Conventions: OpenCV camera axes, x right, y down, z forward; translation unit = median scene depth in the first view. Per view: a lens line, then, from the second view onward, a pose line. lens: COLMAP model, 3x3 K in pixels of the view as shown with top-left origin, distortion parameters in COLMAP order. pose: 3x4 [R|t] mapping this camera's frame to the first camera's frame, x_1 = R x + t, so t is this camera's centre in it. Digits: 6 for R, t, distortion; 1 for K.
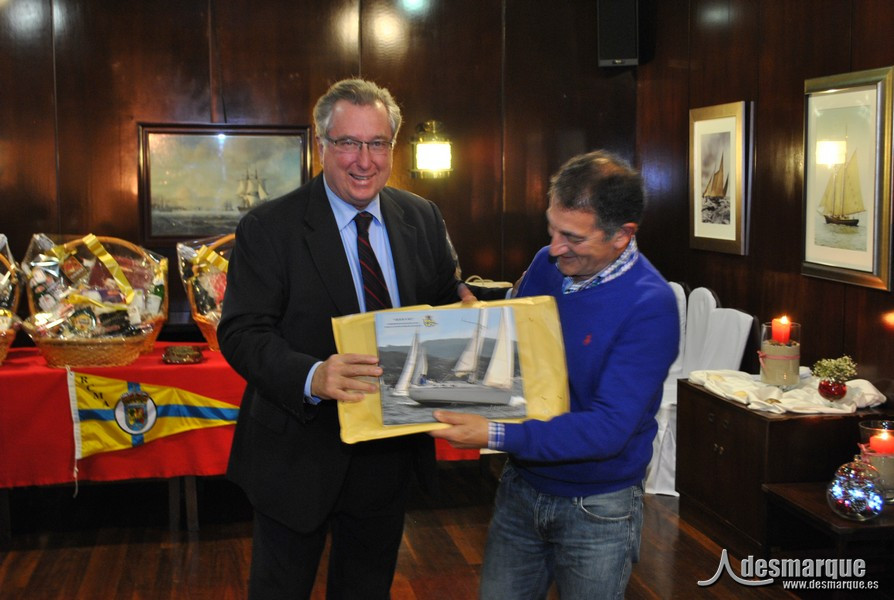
lens RADIAL K [[1167.8, 0, 449.2], [0, 1167.8, 296.2], [0, 0, 1]] dist [-0.014295, -0.016218]
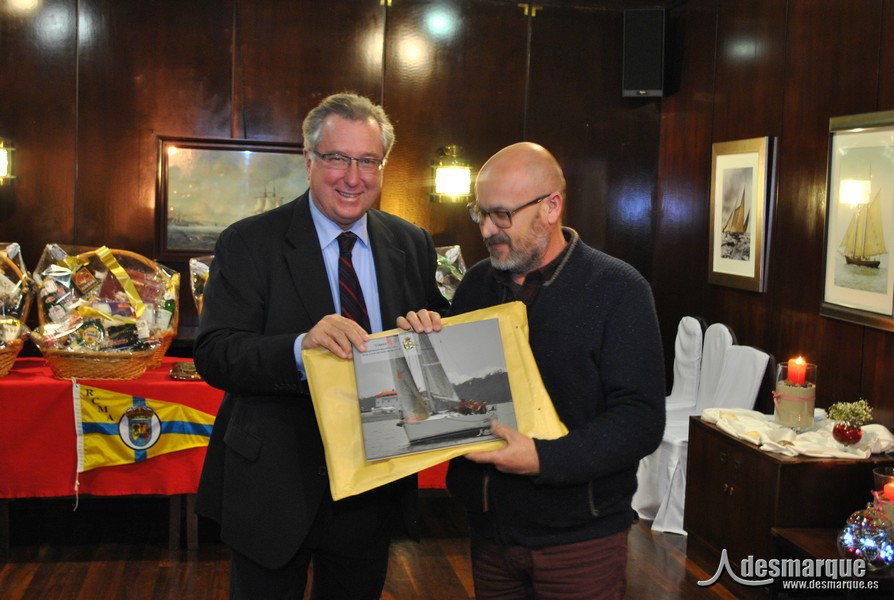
lens RADIAL K [[1167.8, 0, 449.2], [0, 1167.8, 296.2], [0, 0, 1]] dist [-0.014295, -0.016218]
pose [[0.999088, 0.038947, -0.017505, 0.006009], [-0.039290, 0.999034, -0.019684, -0.002466], [0.016721, 0.020354, 0.999653, 0.011035]]
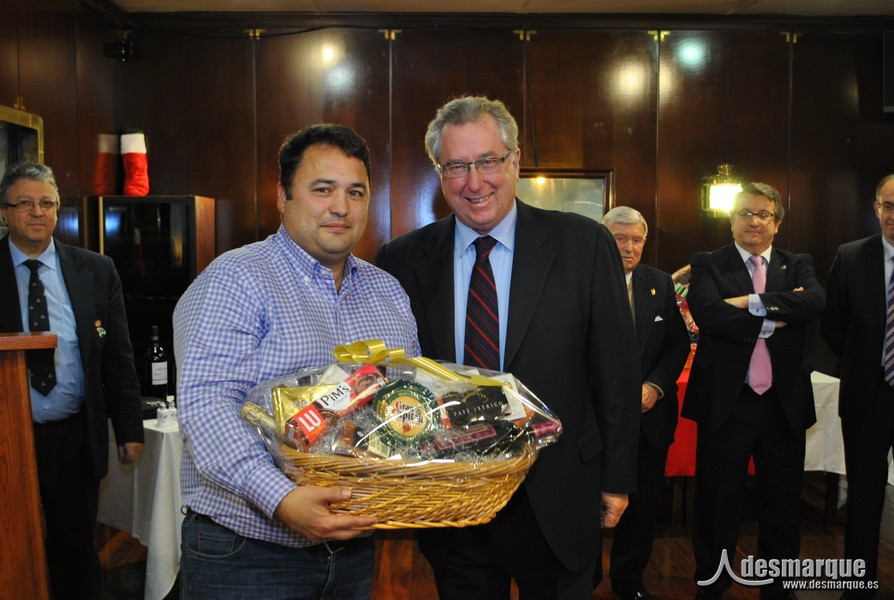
lens RADIAL K [[1083.0, 0, 447.0], [0, 1083.0, 300.0], [0, 0, 1]] dist [-0.033798, -0.034376]
pose [[0.984098, 0.013076, -0.177142, -0.114241], [-0.018014, 0.999492, -0.026298, 0.008840], [0.176709, 0.029071, 0.983834, -0.037688]]
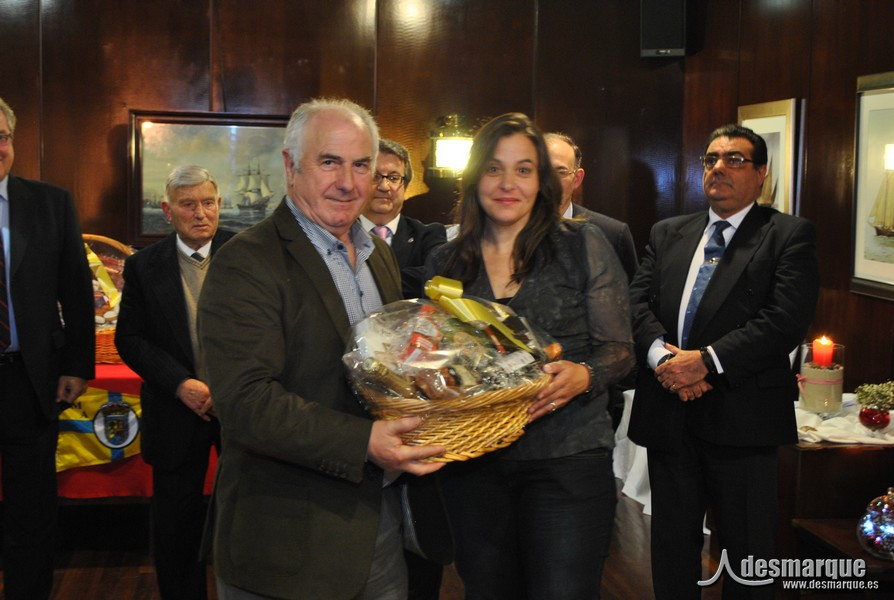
lens RADIAL K [[1345.2, 0, 447.0], [0, 1345.2, 300.0], [0, 0, 1]] dist [-0.002076, -0.006965]
pose [[0.999159, 0.022464, -0.034290, 0.024152], [-0.022811, 0.999692, -0.009784, 0.004983], [0.034060, 0.010558, 0.999364, -0.048966]]
